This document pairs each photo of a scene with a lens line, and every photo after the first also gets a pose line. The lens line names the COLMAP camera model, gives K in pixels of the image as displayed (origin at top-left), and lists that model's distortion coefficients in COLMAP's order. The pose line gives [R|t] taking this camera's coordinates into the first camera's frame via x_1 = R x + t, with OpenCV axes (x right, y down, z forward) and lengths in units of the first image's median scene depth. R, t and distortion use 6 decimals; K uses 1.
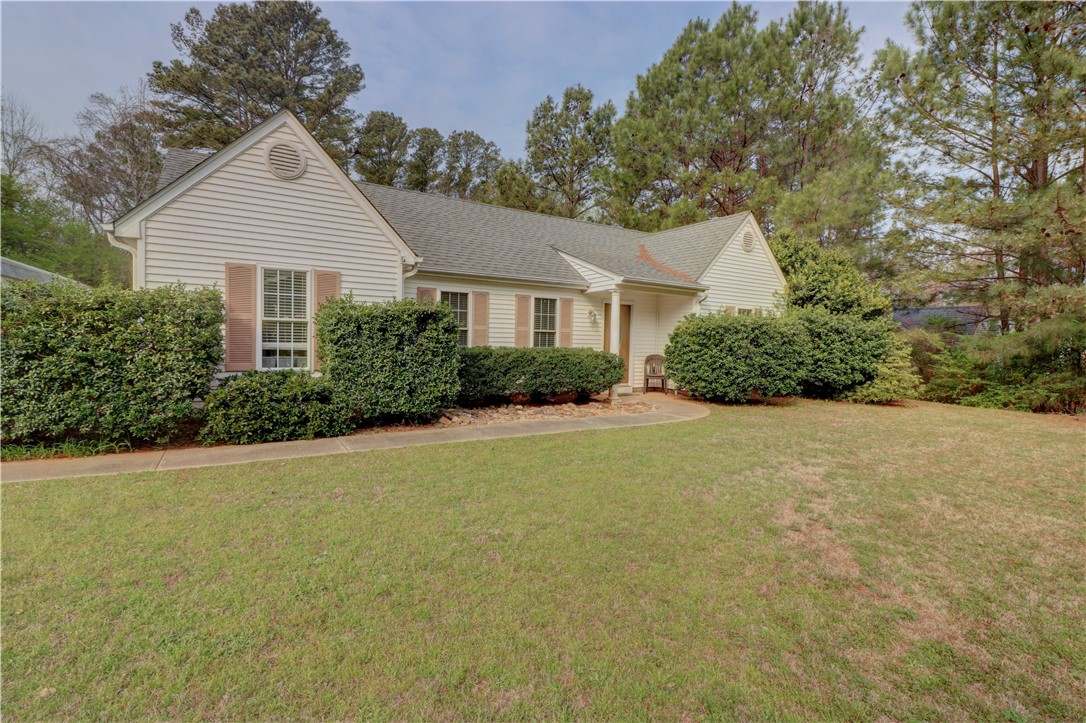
lens RADIAL K [[515.0, 0, 543.0], [0, 515.0, 361.5], [0, 0, 1]] dist [-0.001384, -0.012656]
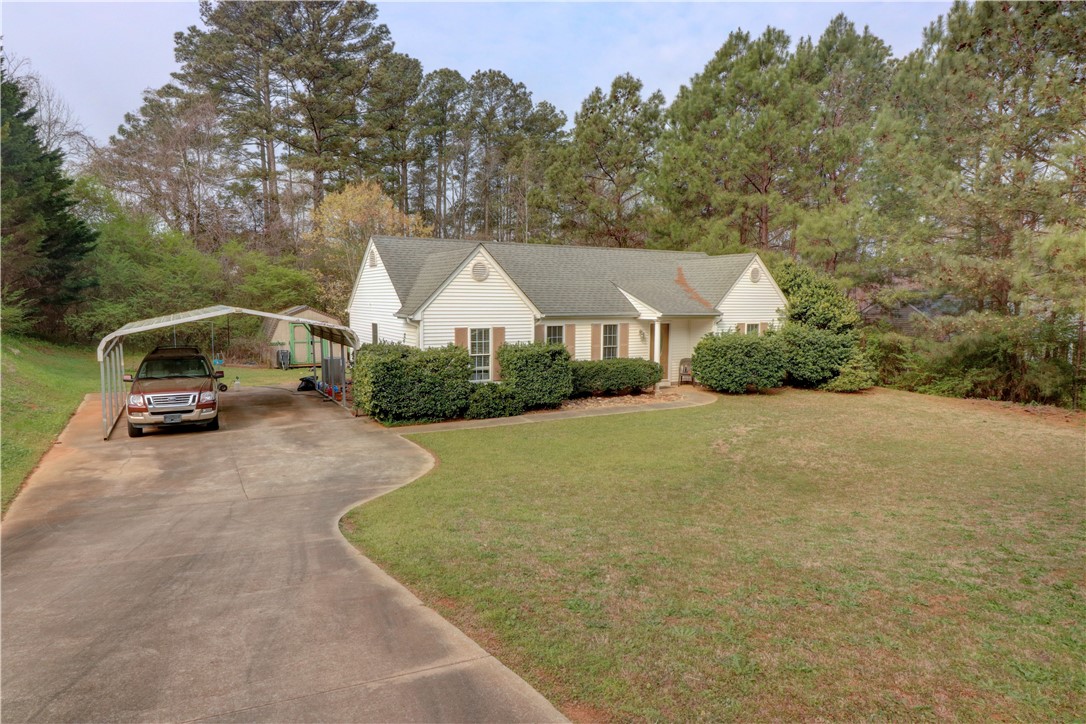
lens RADIAL K [[732.7, 0, 543.0], [0, 732.7, 362.0], [0, 0, 1]] dist [0.004150, 0.000045]
pose [[0.999404, -0.010742, -0.032810, -0.122256], [0.012621, 0.998259, 0.057619, -0.139126], [0.032134, -0.057999, 0.997799, -1.132085]]
